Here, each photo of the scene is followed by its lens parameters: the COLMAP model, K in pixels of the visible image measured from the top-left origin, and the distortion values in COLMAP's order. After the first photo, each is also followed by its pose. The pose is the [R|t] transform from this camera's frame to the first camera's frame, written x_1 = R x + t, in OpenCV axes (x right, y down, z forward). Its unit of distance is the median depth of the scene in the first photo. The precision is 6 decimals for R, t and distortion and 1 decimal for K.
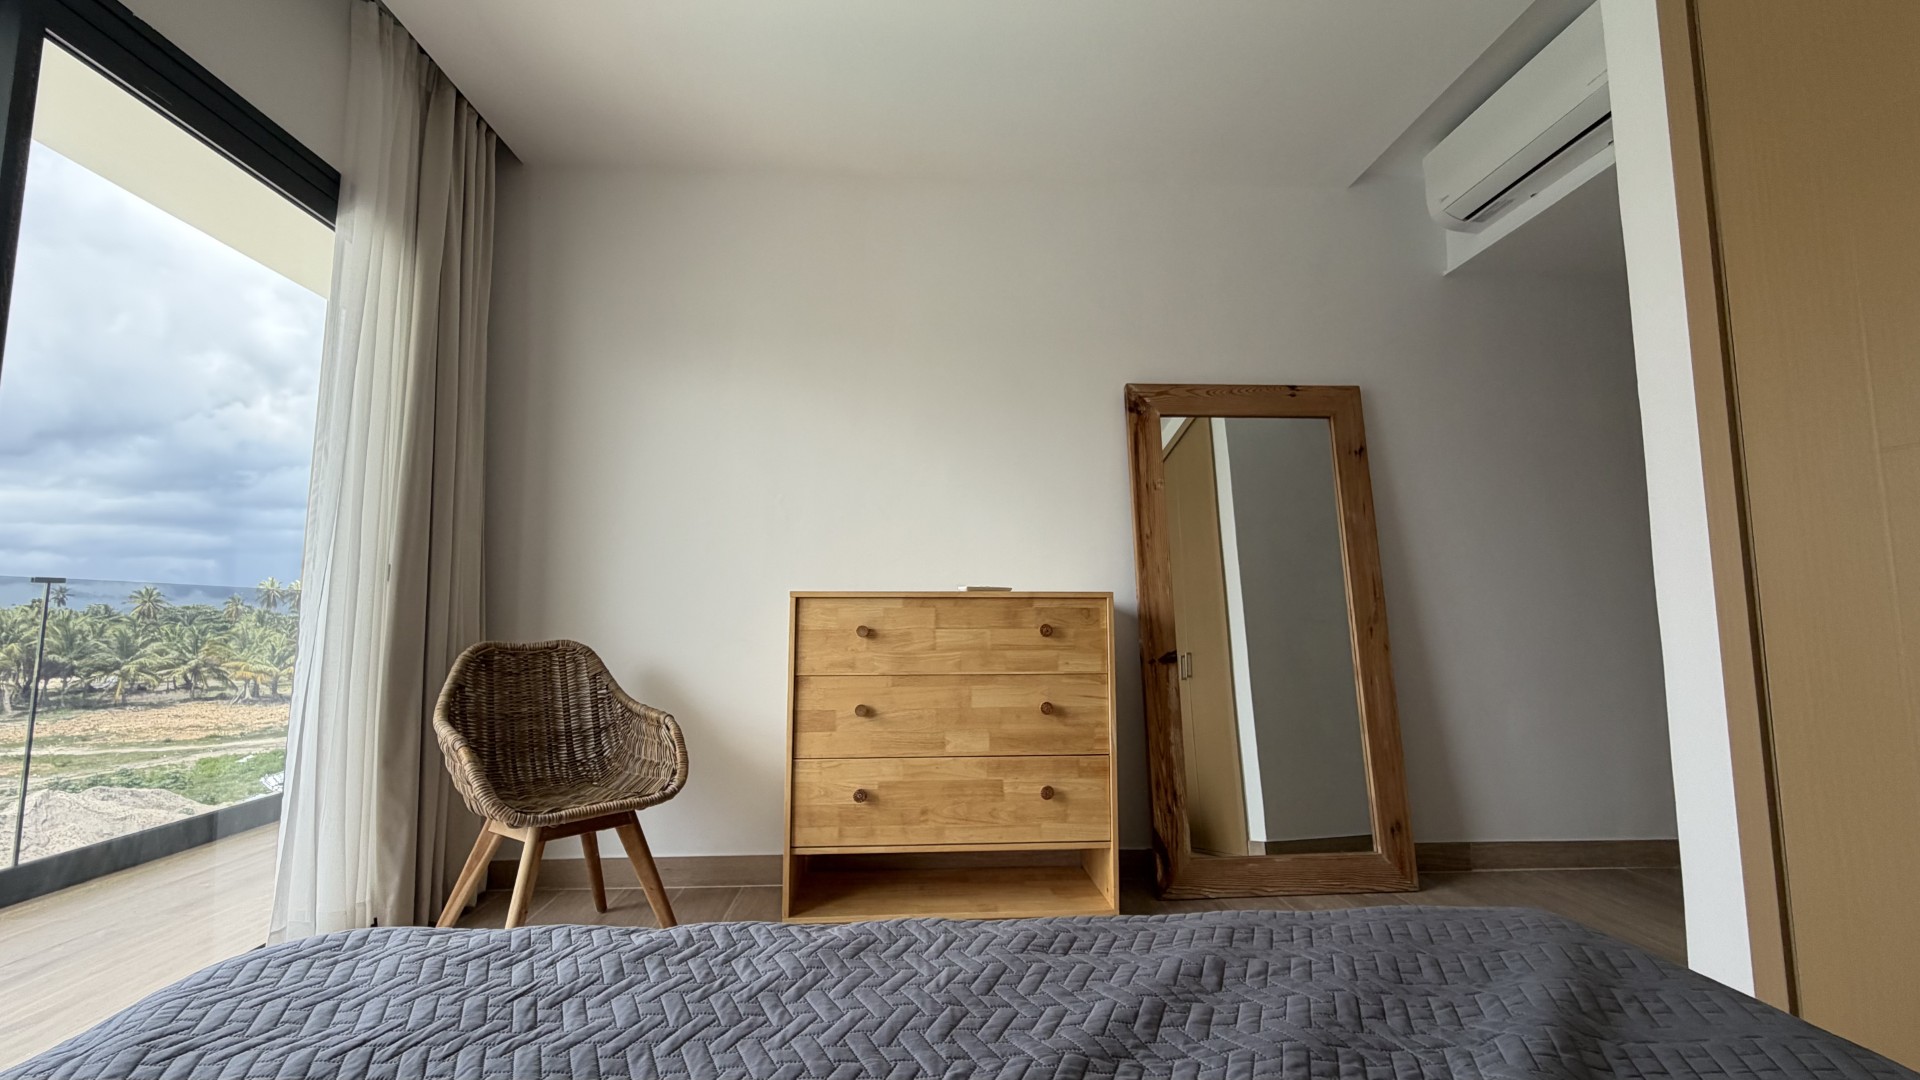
lens RADIAL K [[747.6, 0, 960.0], [0, 747.6, 540.0], [0, 0, 1]] dist [0.006447, 0.000102]
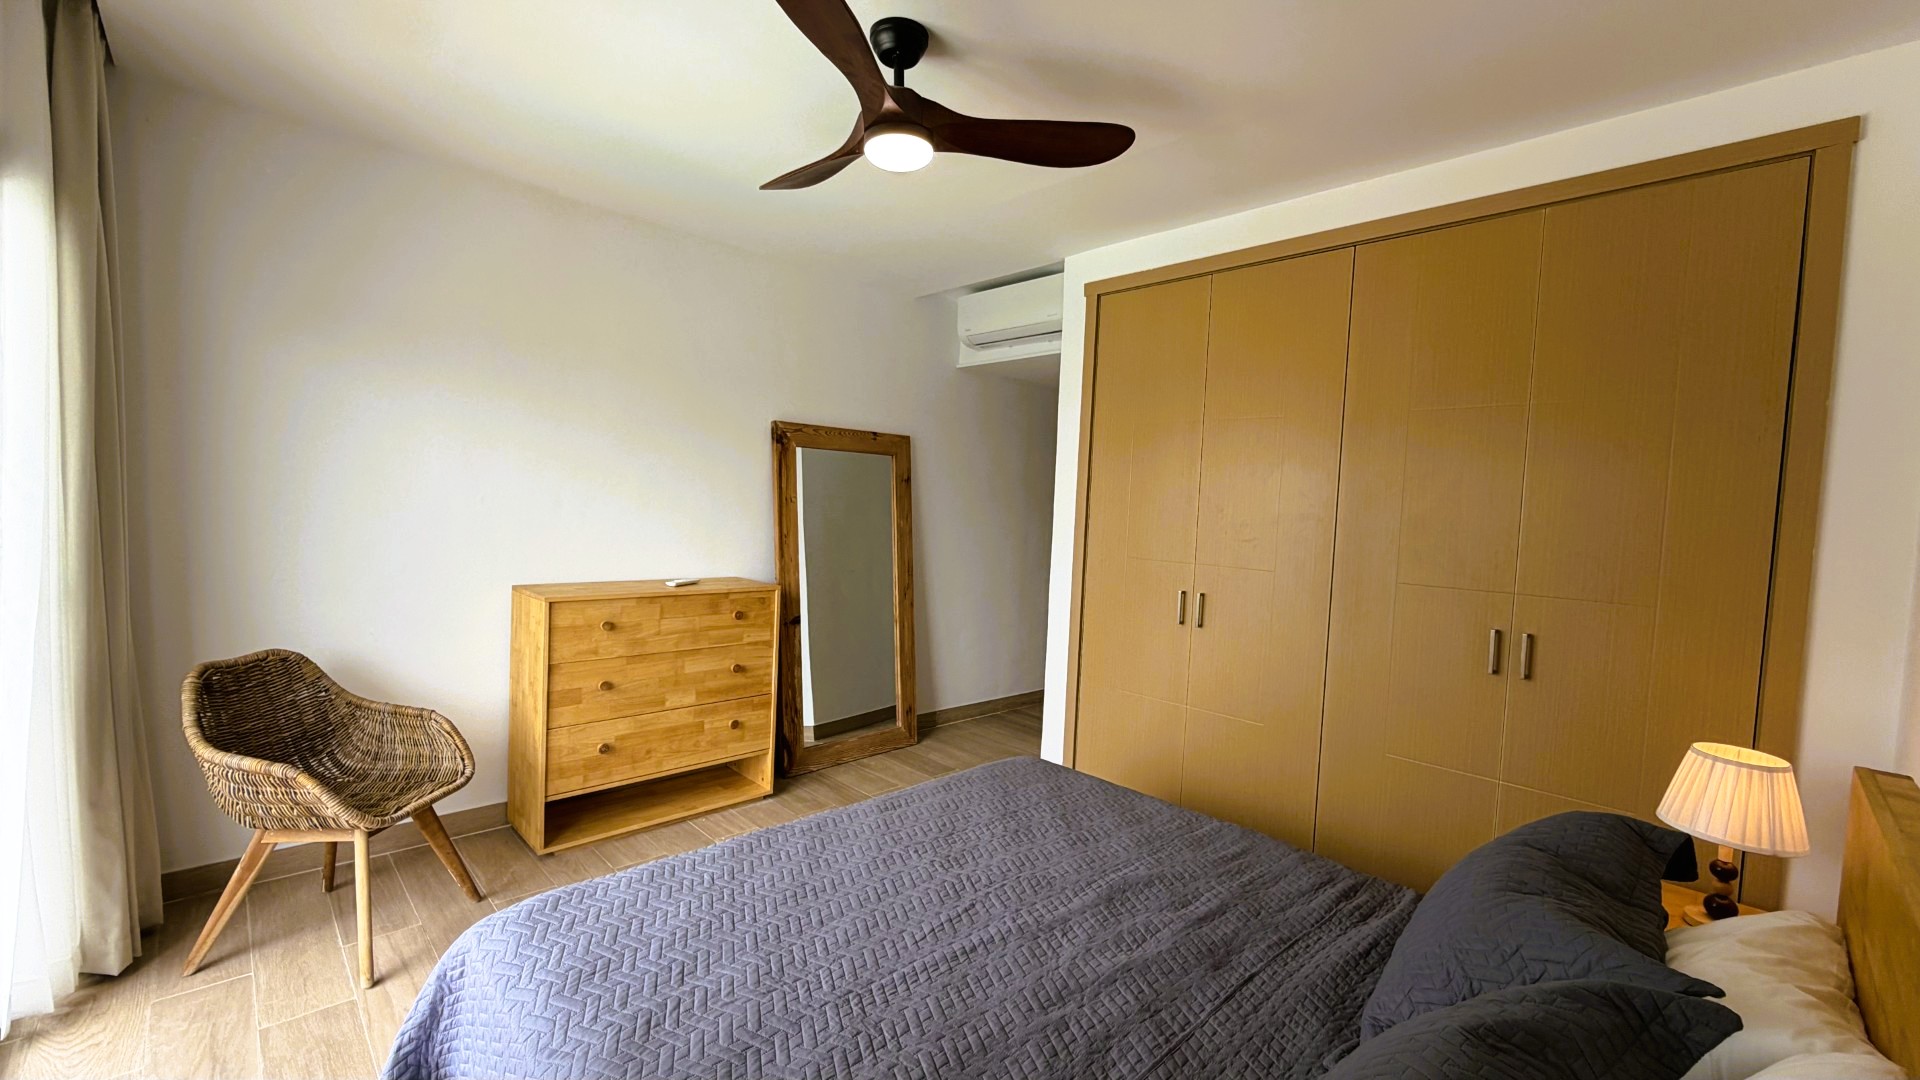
lens RADIAL K [[770.4, 0, 953.1], [0, 770.4, 537.7], [0, 0, 1]] dist [-0.002678, 0.000318]
pose [[0.756283, 0.004308, 0.654230, -0.537358], [-0.109044, 0.986821, 0.119555, -0.245479], [-0.645093, -0.161757, 0.746786, -0.336951]]
